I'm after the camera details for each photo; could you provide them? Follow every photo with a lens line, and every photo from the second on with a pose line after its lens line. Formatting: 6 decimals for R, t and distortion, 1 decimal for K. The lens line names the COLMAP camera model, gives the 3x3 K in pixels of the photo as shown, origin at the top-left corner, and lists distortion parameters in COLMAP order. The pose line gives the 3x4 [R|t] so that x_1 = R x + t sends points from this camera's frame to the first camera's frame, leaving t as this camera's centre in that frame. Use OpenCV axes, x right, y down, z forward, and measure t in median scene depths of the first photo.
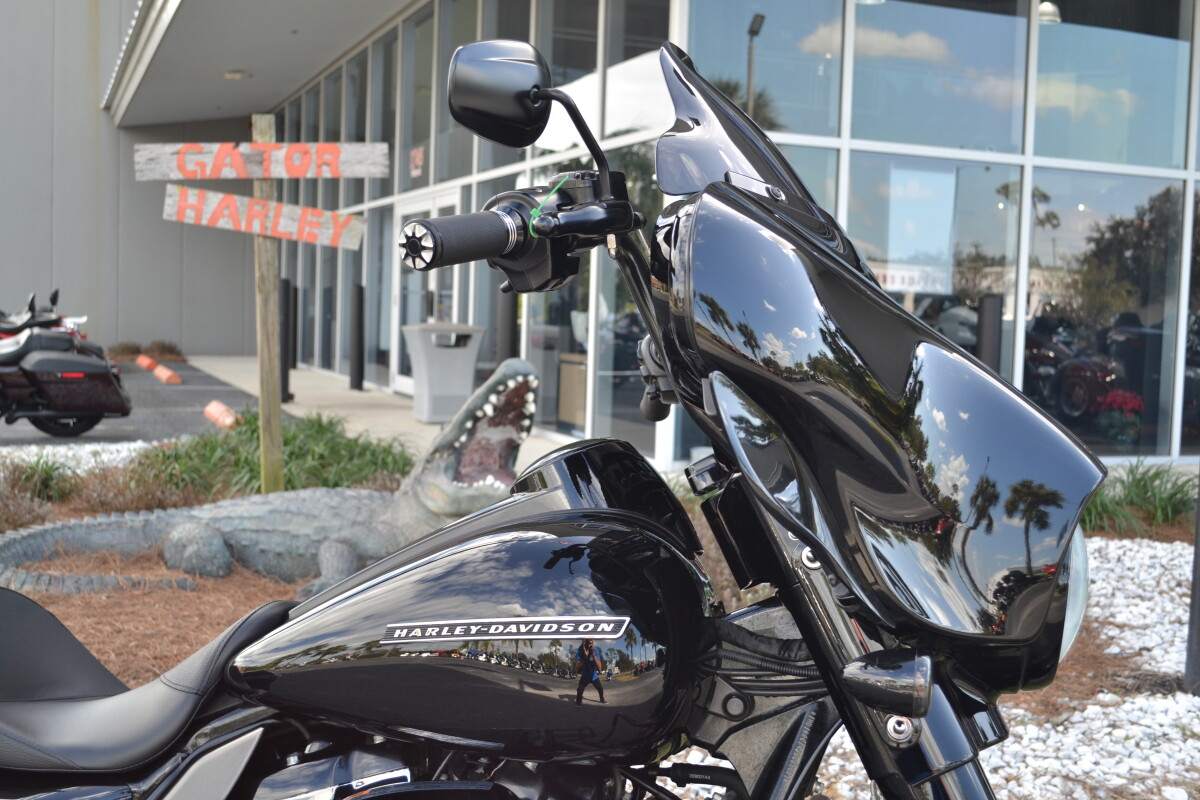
lens RADIAL K [[1444.2, 0, 600.0], [0, 1444.2, 400.0], [0, 0, 1]] dist [-0.019106, -0.003777]
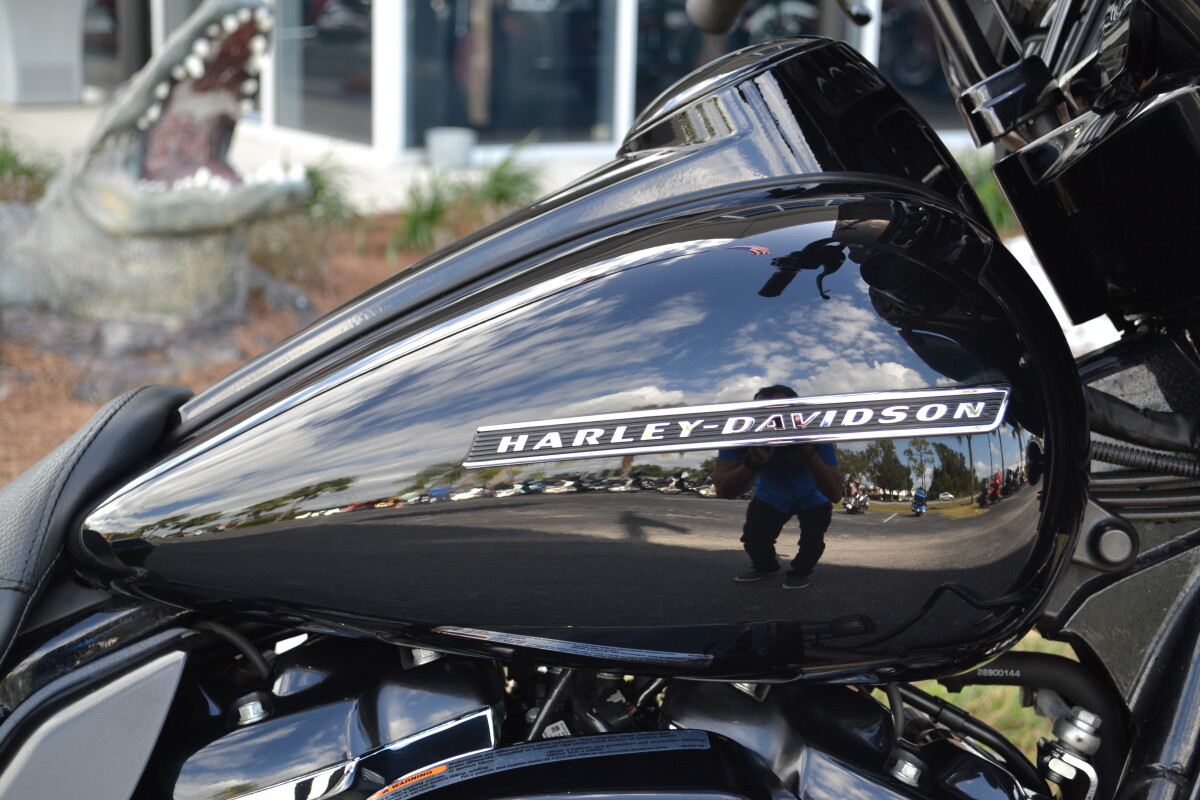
lens RADIAL K [[1981.3, 0, 600.0], [0, 1981.3, 400.0], [0, 0, 1]] dist [-0.019316, 0.006707]
pose [[0.983556, -0.049499, 0.173688, -0.204297], [0.020431, 0.986030, 0.165310, 0.038707], [-0.179445, -0.159044, 0.970827, 0.344038]]
